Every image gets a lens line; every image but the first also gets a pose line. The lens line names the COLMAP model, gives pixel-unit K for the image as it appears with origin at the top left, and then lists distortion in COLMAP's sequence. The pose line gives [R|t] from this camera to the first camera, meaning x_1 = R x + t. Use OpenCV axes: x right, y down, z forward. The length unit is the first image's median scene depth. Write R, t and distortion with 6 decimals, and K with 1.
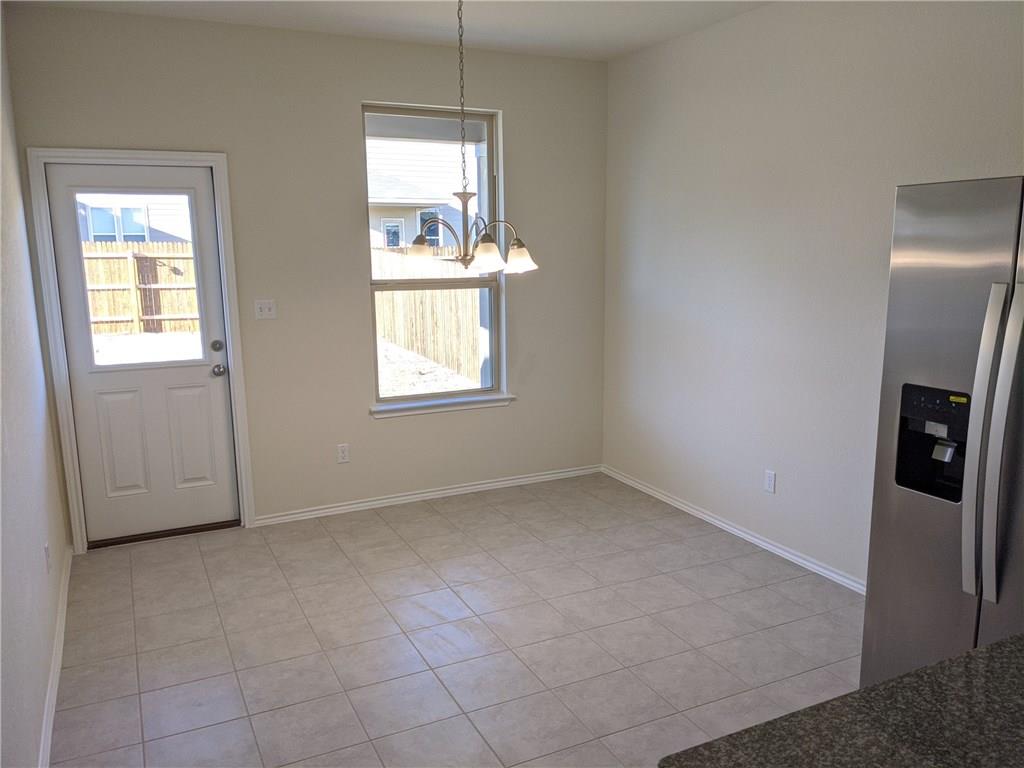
lens RADIAL K [[800.2, 0, 514.4], [0, 800.2, 404.7], [0, 0, 1]] dist [0.061307, -0.093170]
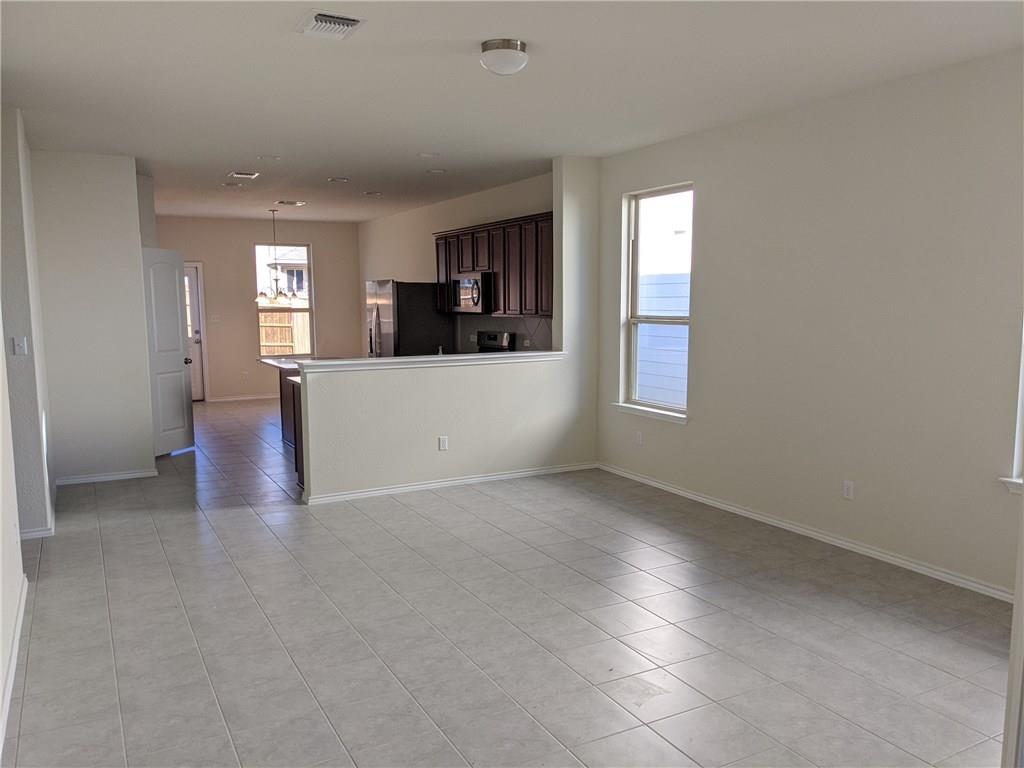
lens RADIAL K [[817.9, 0, 512.0], [0, 817.9, 401.9], [0, 0, 1]] dist [0.068064, -0.114671]
pose [[0.999481, -0.003698, 0.031992, 0.700626], [0.005791, 0.997831, -0.065571, 0.408909], [-0.031681, 0.065722, 0.997335, -2.081963]]
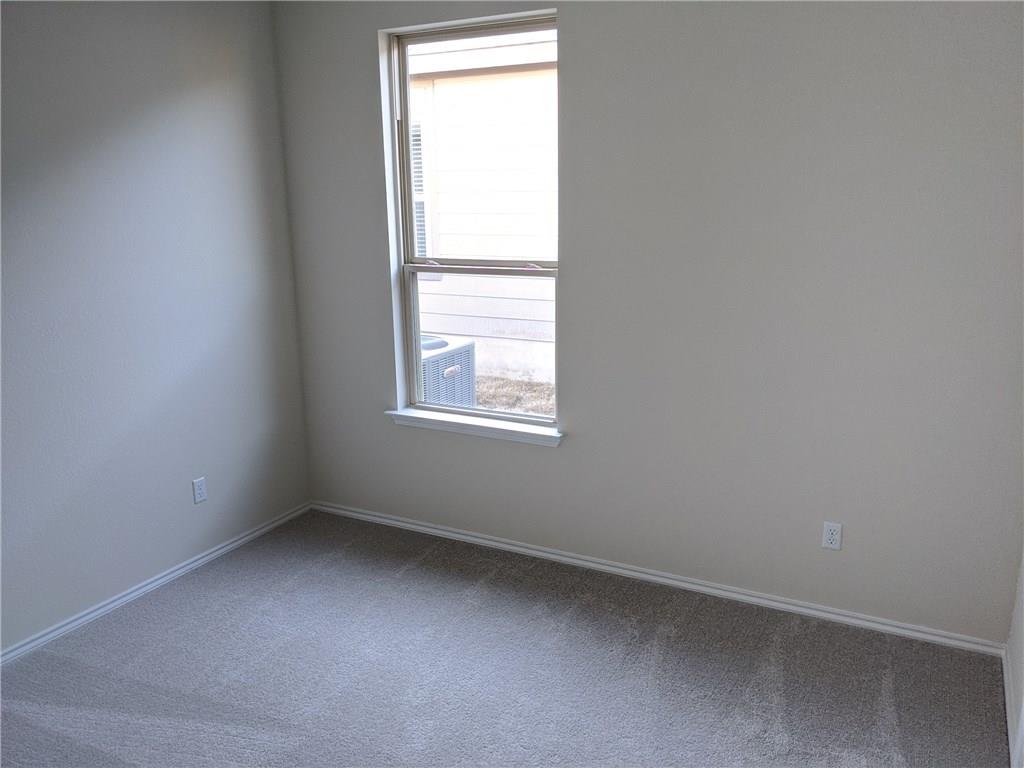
lens RADIAL K [[817.9, 0, 512.0], [0, 817.9, 401.9], [0, 0, 1]] dist [0.068064, -0.114671]
pose [[0.808880, -0.152554, 0.567838, 0.508254], [0.125542, 0.988294, 0.086680, 0.198725], [-0.574415, 0.001174, 0.818564, -1.185432]]
